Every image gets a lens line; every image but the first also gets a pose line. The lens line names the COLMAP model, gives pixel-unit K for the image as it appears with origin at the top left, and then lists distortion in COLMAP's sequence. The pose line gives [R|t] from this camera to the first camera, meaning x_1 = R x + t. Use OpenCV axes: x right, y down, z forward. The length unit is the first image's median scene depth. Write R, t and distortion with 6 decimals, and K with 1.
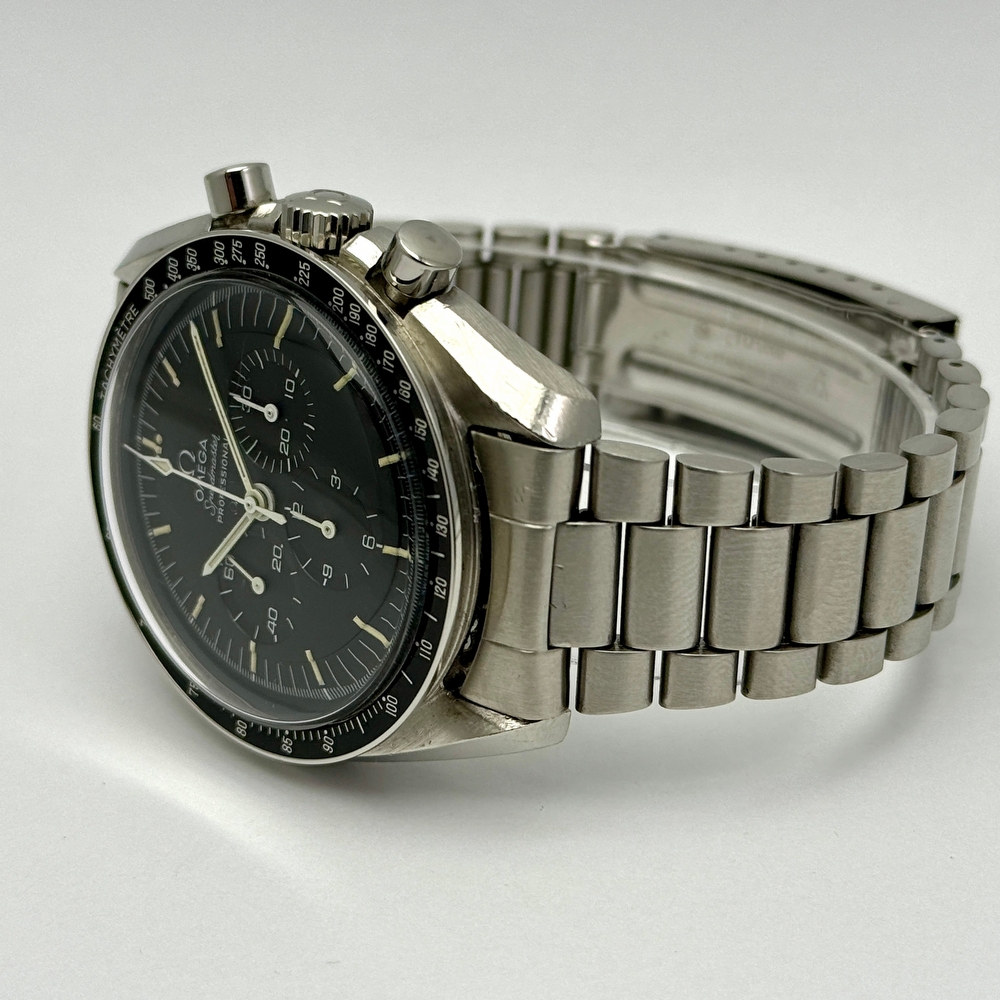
lens RADIAL K [[2686.2, 0, 481.8], [0, 2686.2, 504.5], [0, 0, 1]] dist [0.146224, -0.674226]
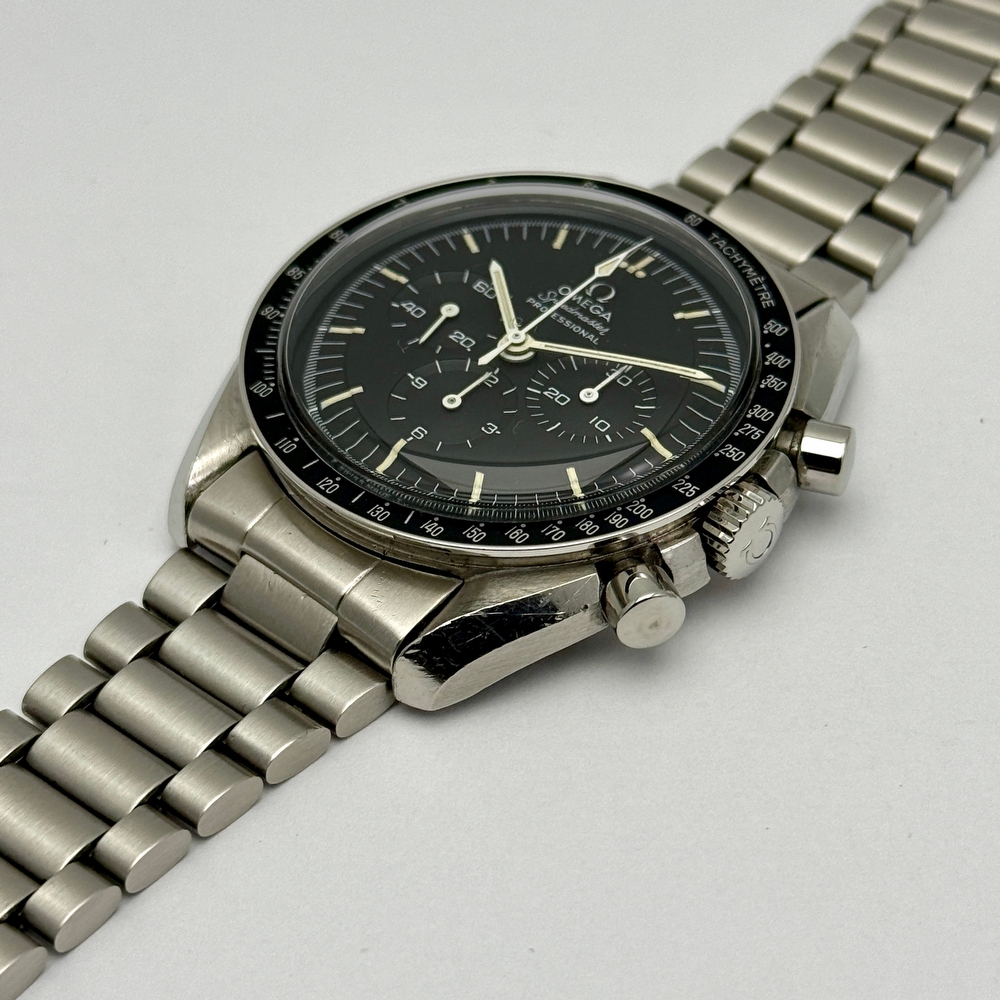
lens RADIAL K [[2686.2, 0, 481.8], [0, 2686.2, 504.5], [0, 0, 1]] dist [0.146224, -0.674226]
pose [[-0.398700, 0.912786, 0.088653, -0.111704], [-0.894760, -0.408372, 0.180659, -0.188010], [0.201106, -0.007294, 0.979542, 0.047761]]
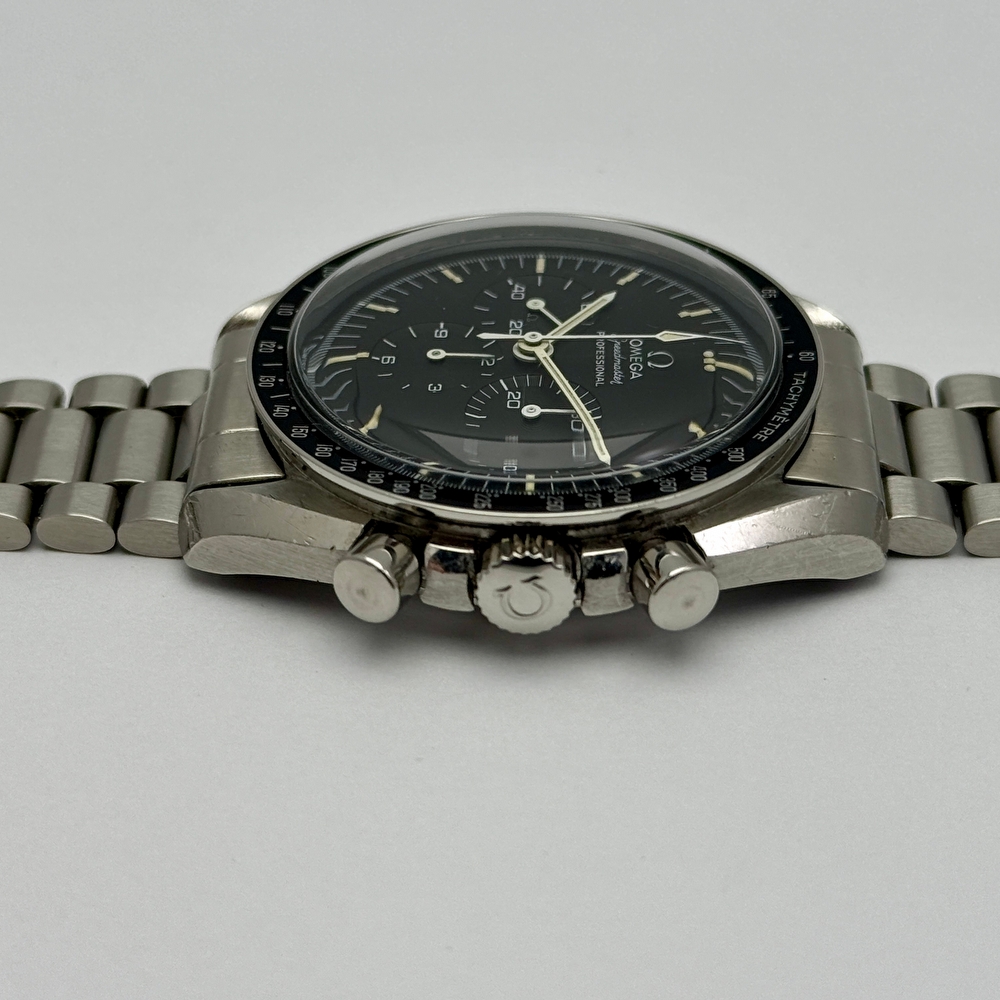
lens RADIAL K [[2686.2, 0, 481.8], [0, 2686.2, 504.5], [0, 0, 1]] dist [0.146224, -0.674226]
pose [[-0.719848, 0.603453, 0.343020, -0.361313], [-0.277723, -0.703282, 0.654419, -0.653349], [0.636151, 0.375817, 0.673850, 0.372884]]
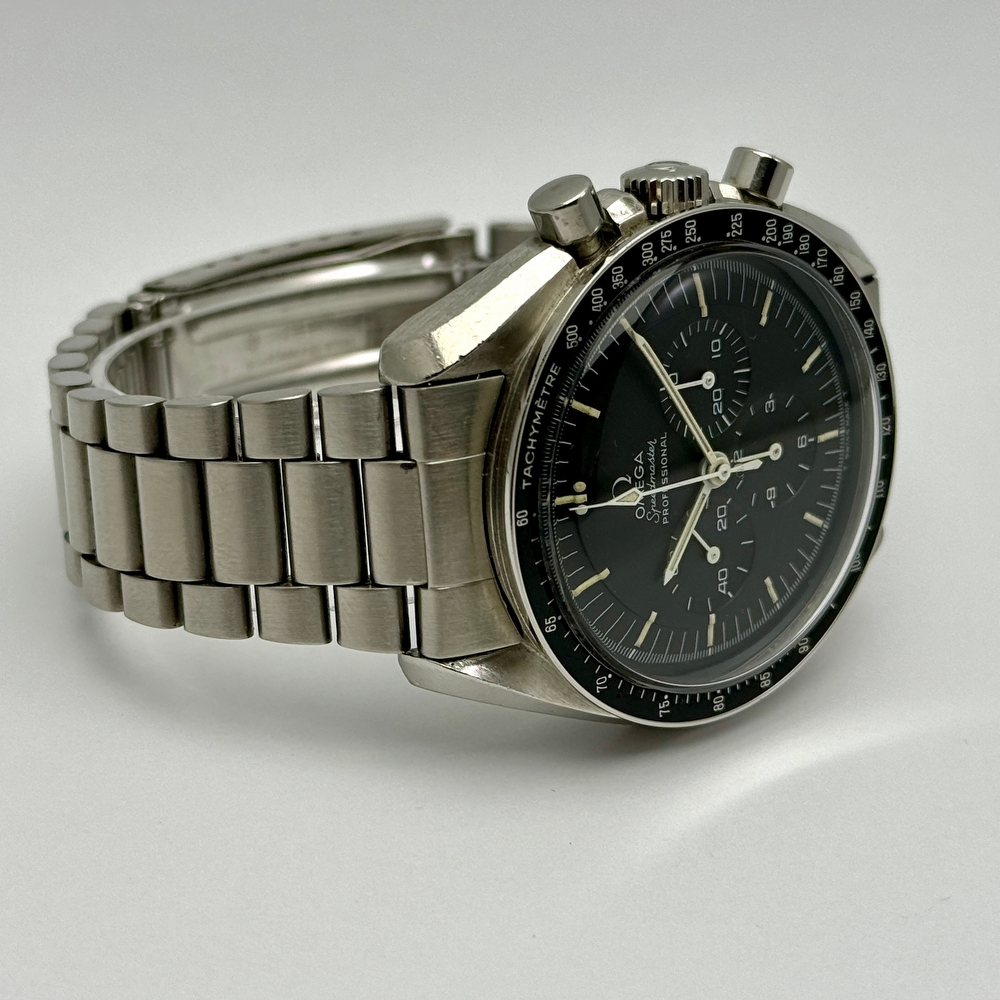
lens RADIAL K [[2686.2, 0, 481.8], [0, 2686.2, 504.5], [0, 0, 1]] dist [0.146224, -0.674226]
pose [[0.129586, -0.359585, 0.924070, -1.048674], [0.412078, 0.867170, 0.279656, -0.313637], [-0.901887, 0.344549, 0.260550, 0.818839]]
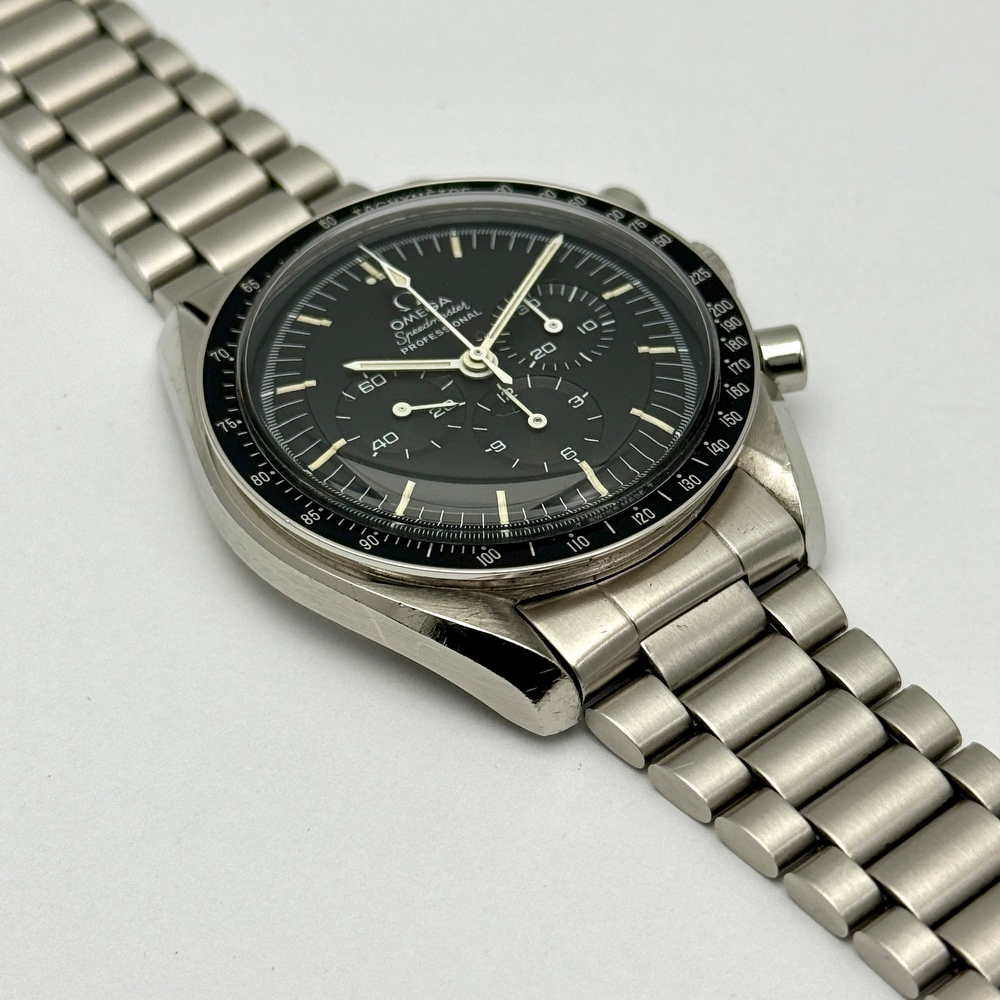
lens RADIAL K [[2686.2, 0, 481.8], [0, 2686.2, 504.5], [0, 0, 1]] dist [0.146224, -0.674226]
pose [[0.523570, 0.837725, 0.155211, -0.189760], [-0.549920, 0.471433, -0.689448, 0.691816], [-0.650740, 0.275621, 0.707510, 0.328055]]
